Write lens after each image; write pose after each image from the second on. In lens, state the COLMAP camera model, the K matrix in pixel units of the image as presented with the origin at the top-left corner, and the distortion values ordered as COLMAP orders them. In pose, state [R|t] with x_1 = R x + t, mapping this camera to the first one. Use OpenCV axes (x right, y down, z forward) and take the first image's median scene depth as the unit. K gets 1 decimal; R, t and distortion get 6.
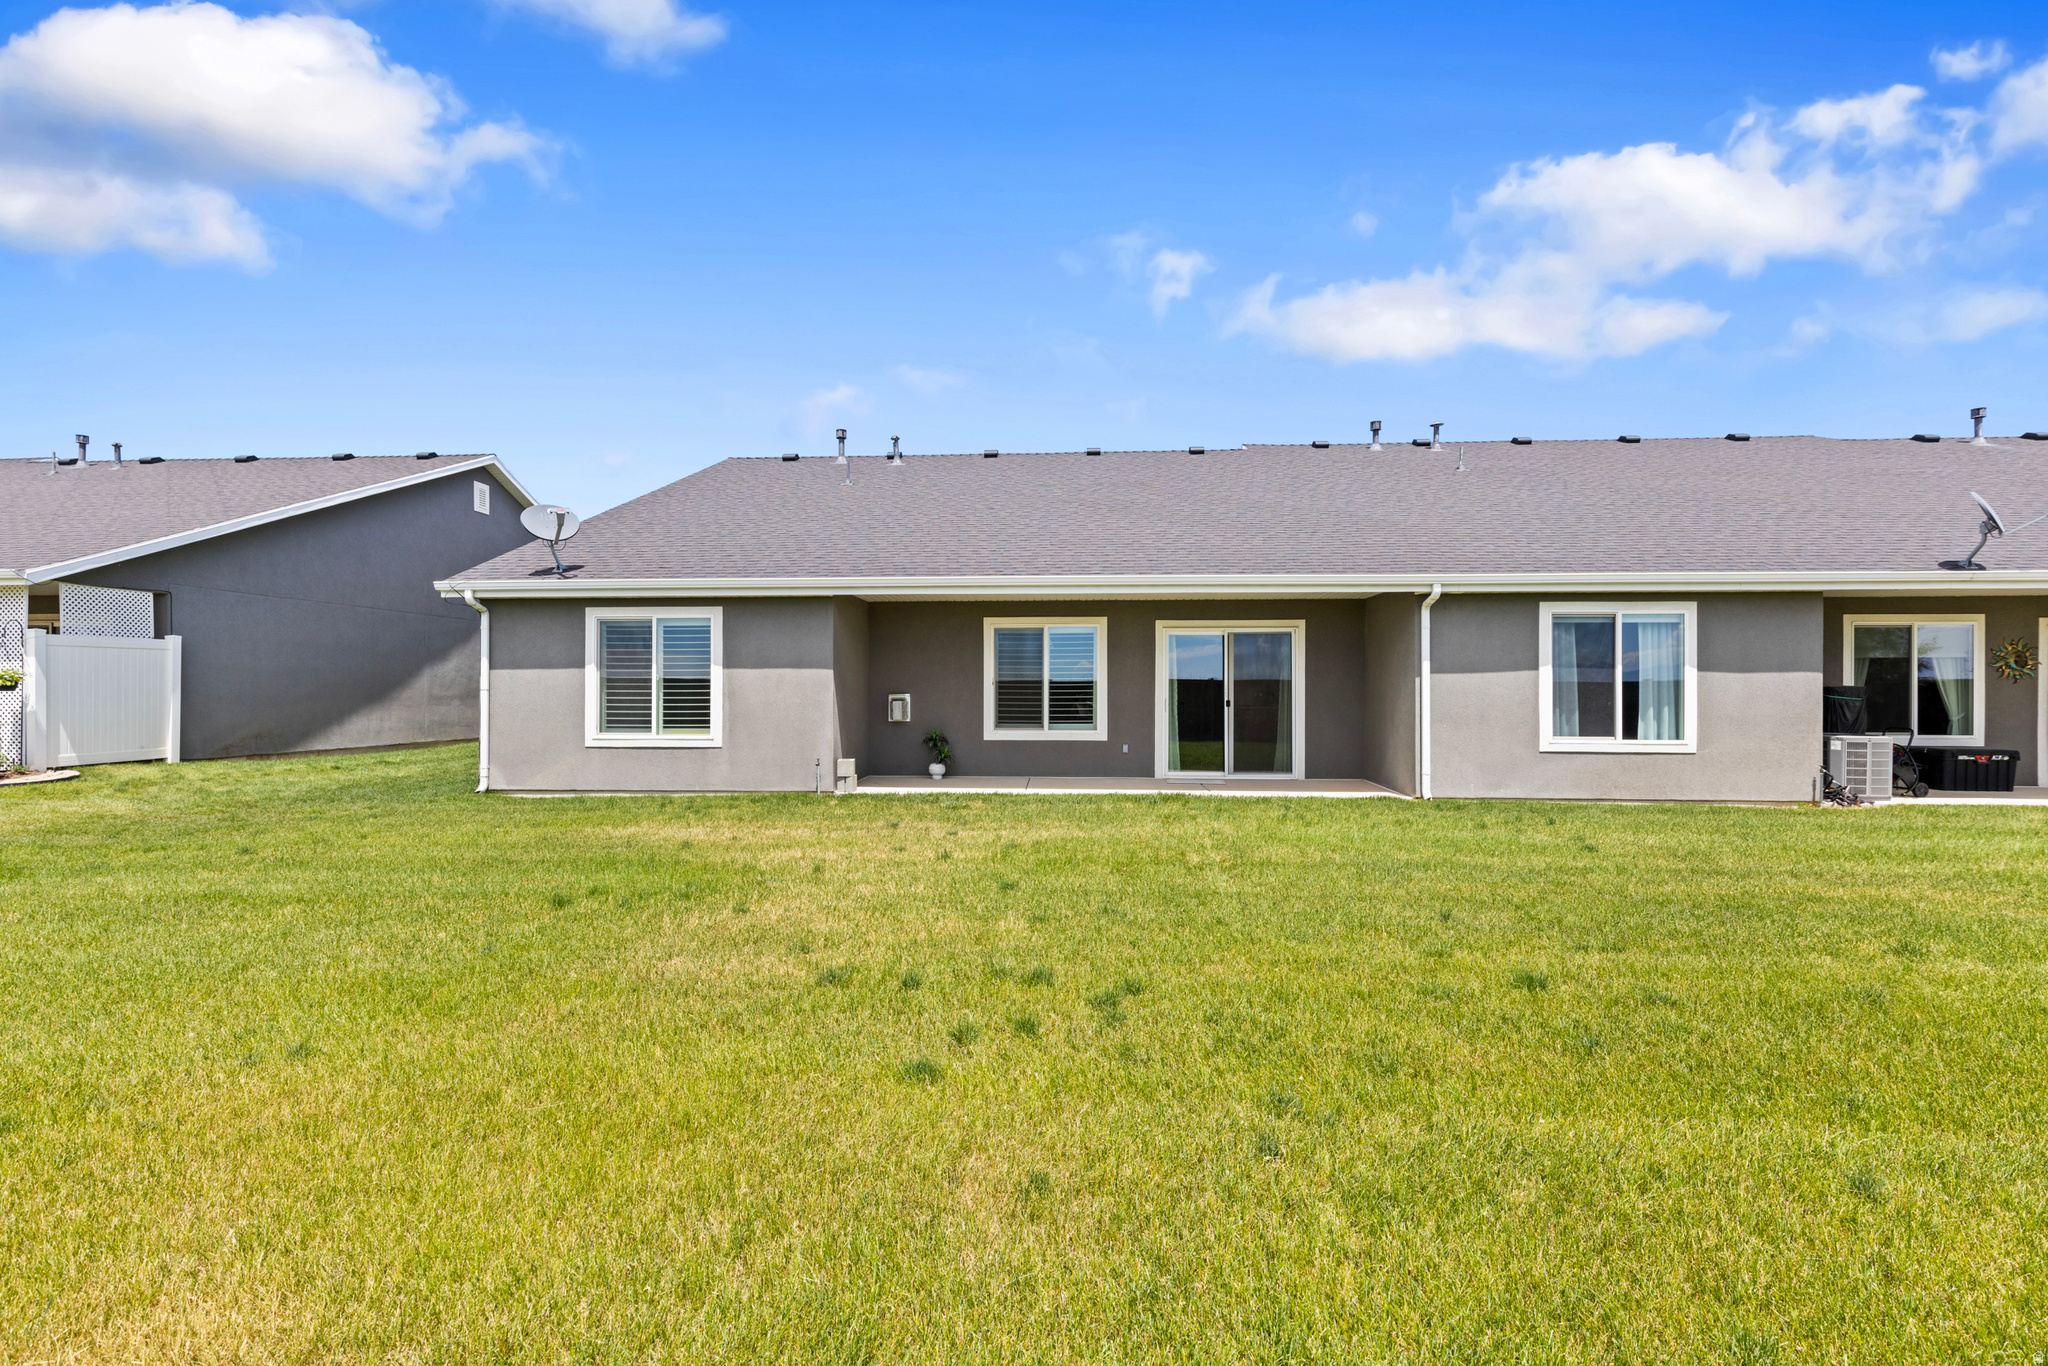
lens RADIAL K [[895.6, 0, 1032.4], [0, 895.6, 688.0], [0, 0, 1]] dist [0.006980, -0.001557]
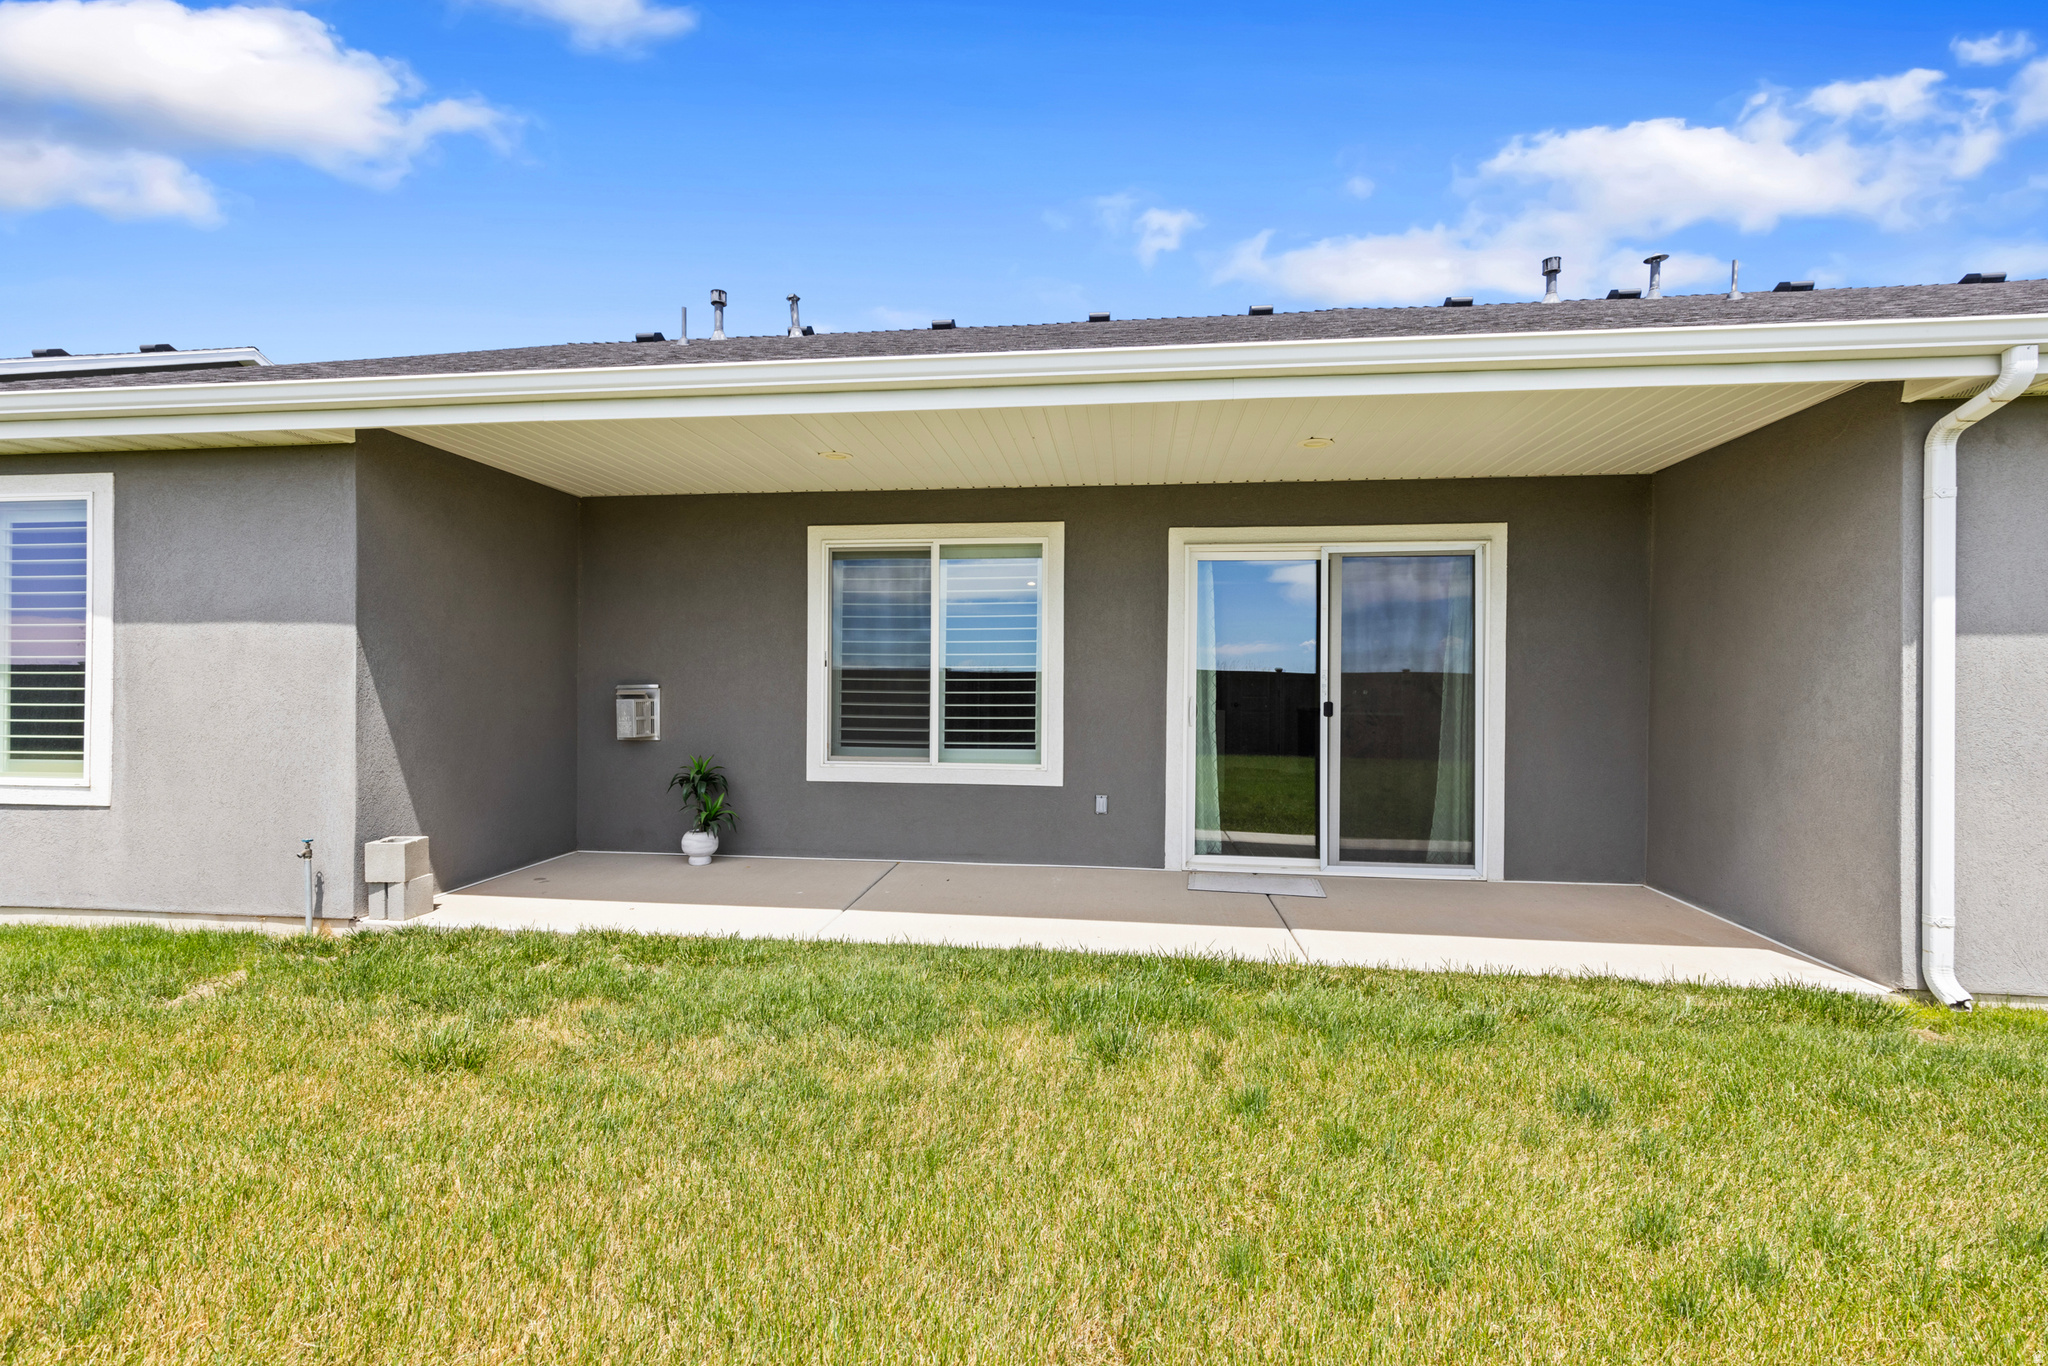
lens RADIAL K [[895.6, 0, 1011.2], [0, 895.6, 696.6], [0, 0, 1]] dist [0.006980, -0.001557]
pose [[0.996414, 0.007260, -0.084295, 0.096633], [-0.006056, 0.999876, 0.014541, 0.005090], [0.084390, -0.013979, 0.996335, 0.534001]]
